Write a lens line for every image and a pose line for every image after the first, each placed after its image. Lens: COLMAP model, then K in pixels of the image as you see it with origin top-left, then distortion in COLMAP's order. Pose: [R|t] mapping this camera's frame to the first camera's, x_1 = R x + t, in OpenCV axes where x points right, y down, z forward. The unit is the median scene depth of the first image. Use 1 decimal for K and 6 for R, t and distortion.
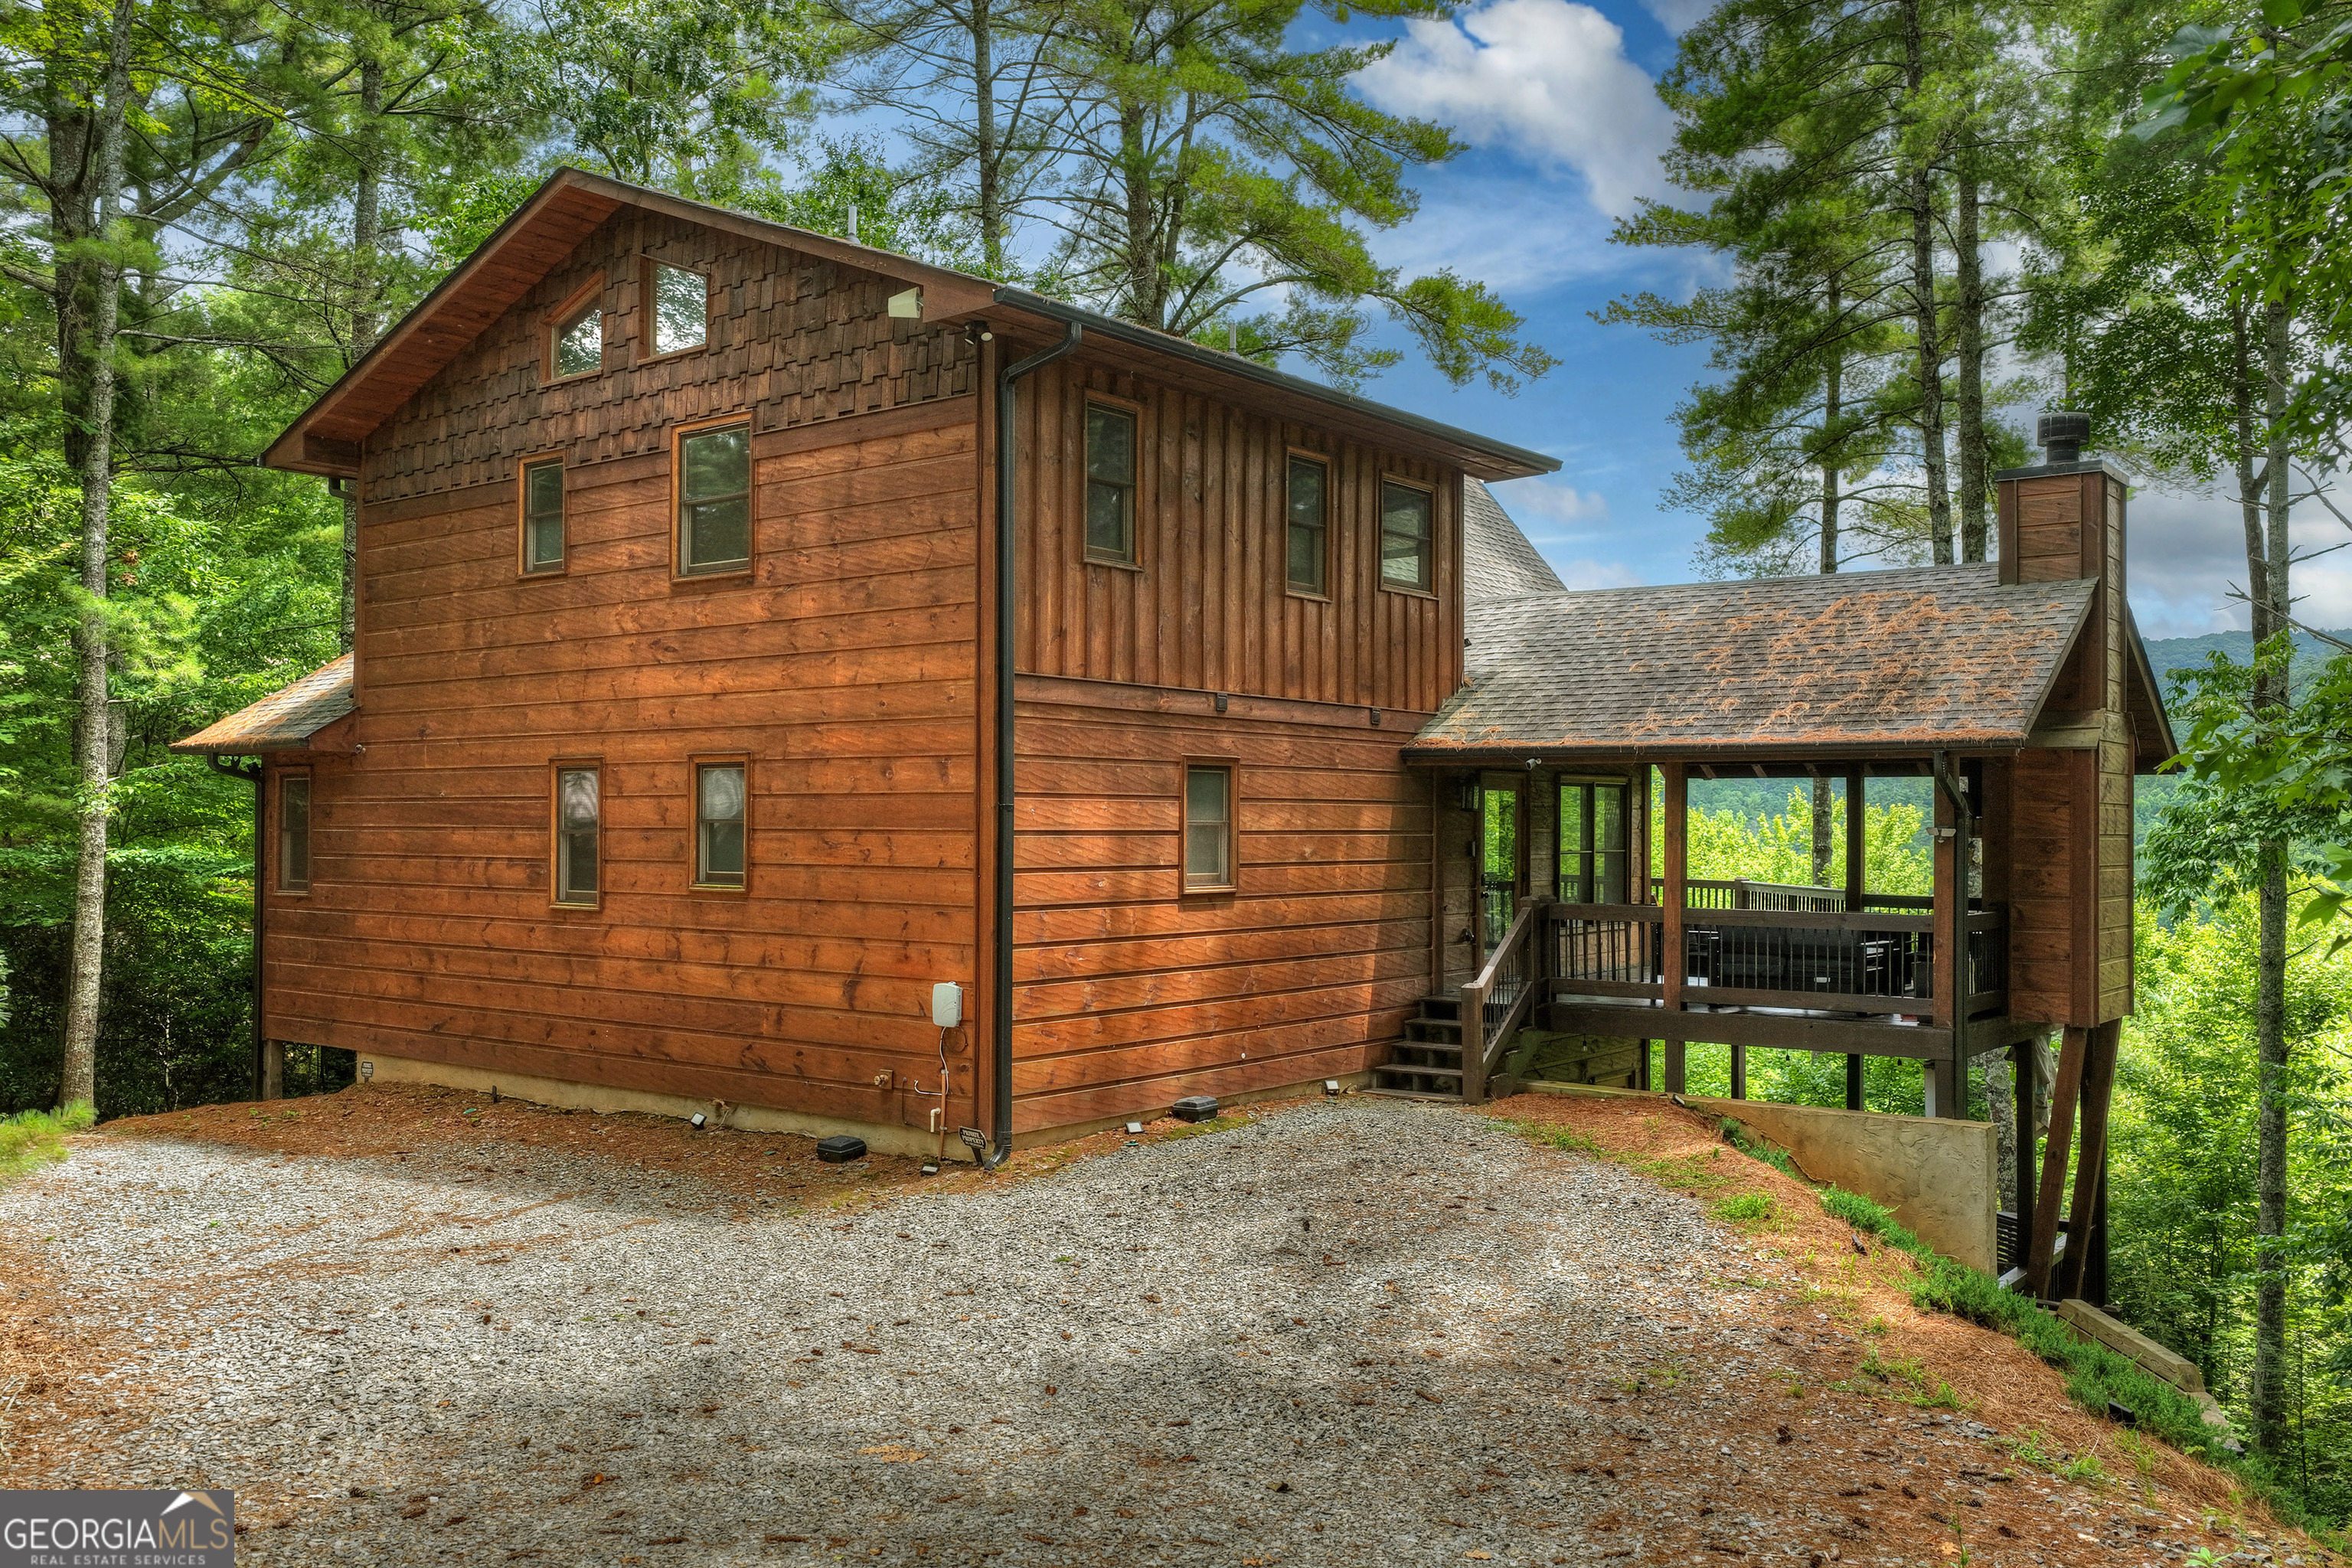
lens RADIAL K [[1975.0, 0, 1158.8], [0, 1975.0, 719.6], [0, 0, 1]] dist [0.052398, 0.001338]
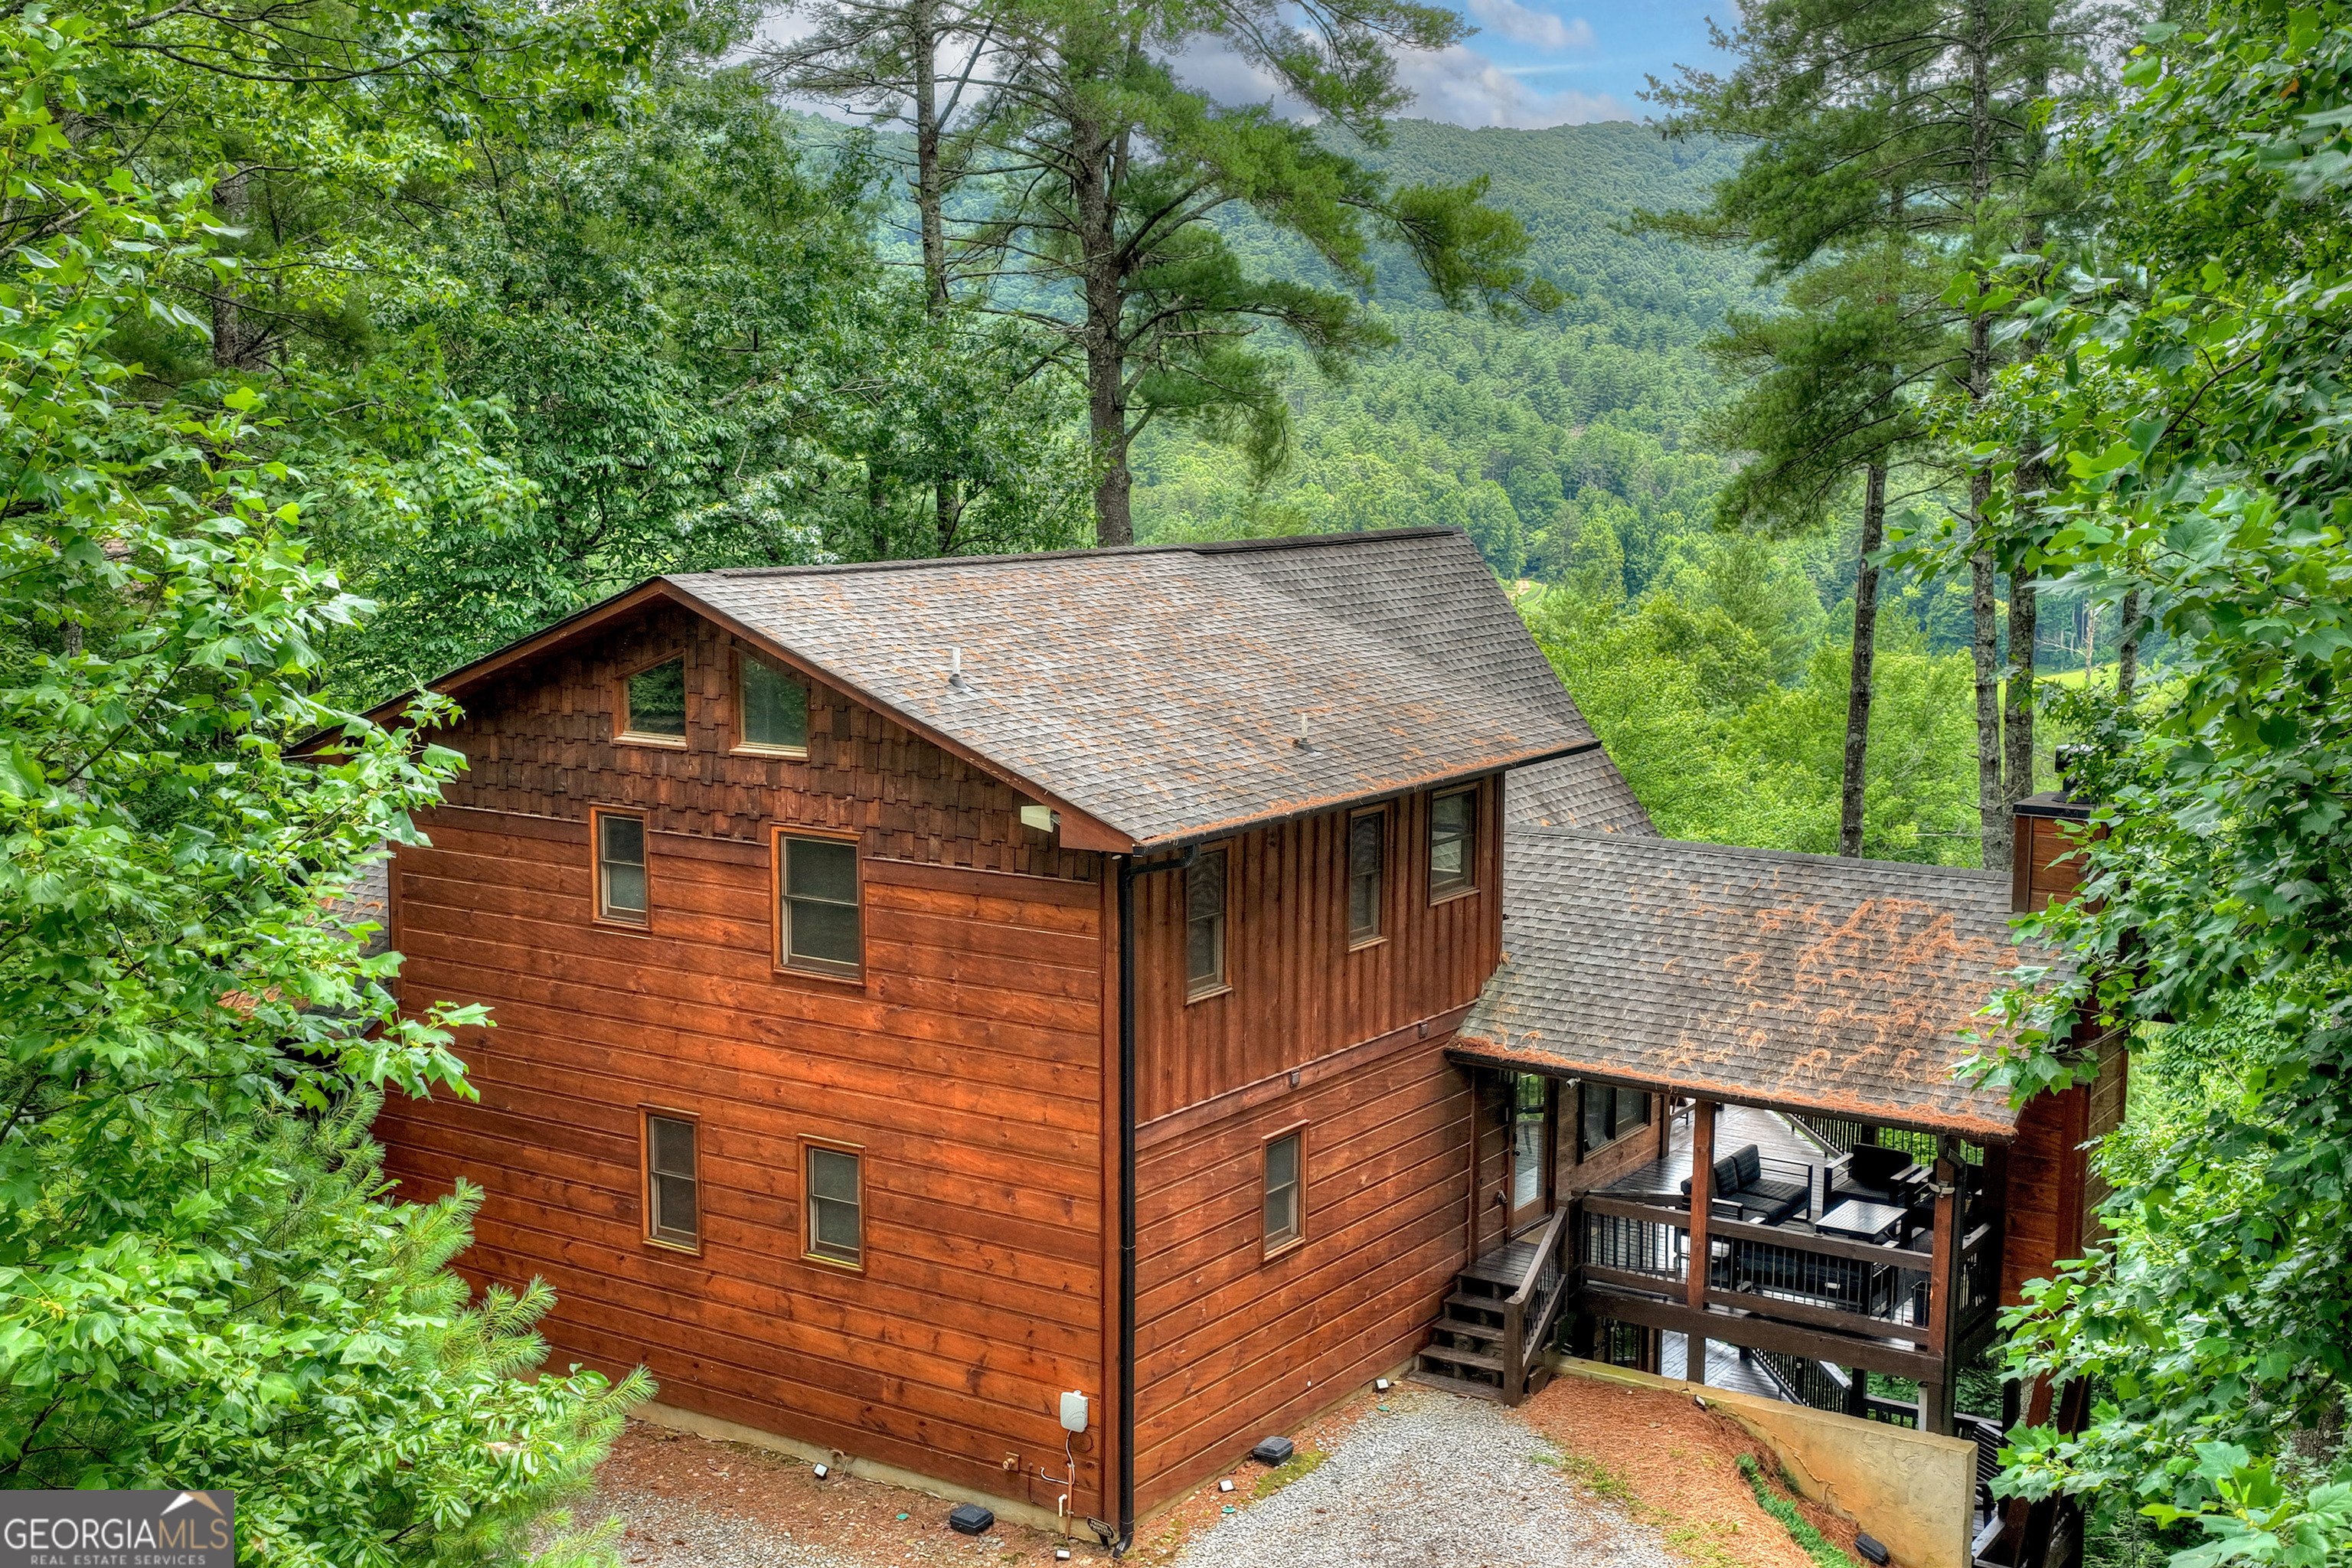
lens RADIAL K [[2731.1, 0, 1176.0], [0, 2731.1, 784.0], [0, 0, 1]] dist [0.130982, 0.010214]
pose [[0.996909, -0.010445, 0.077870, -0.145262], [-0.004182, 0.982665, 0.185344, -0.436023], [-0.078456, -0.185097, 0.979583, -0.420994]]
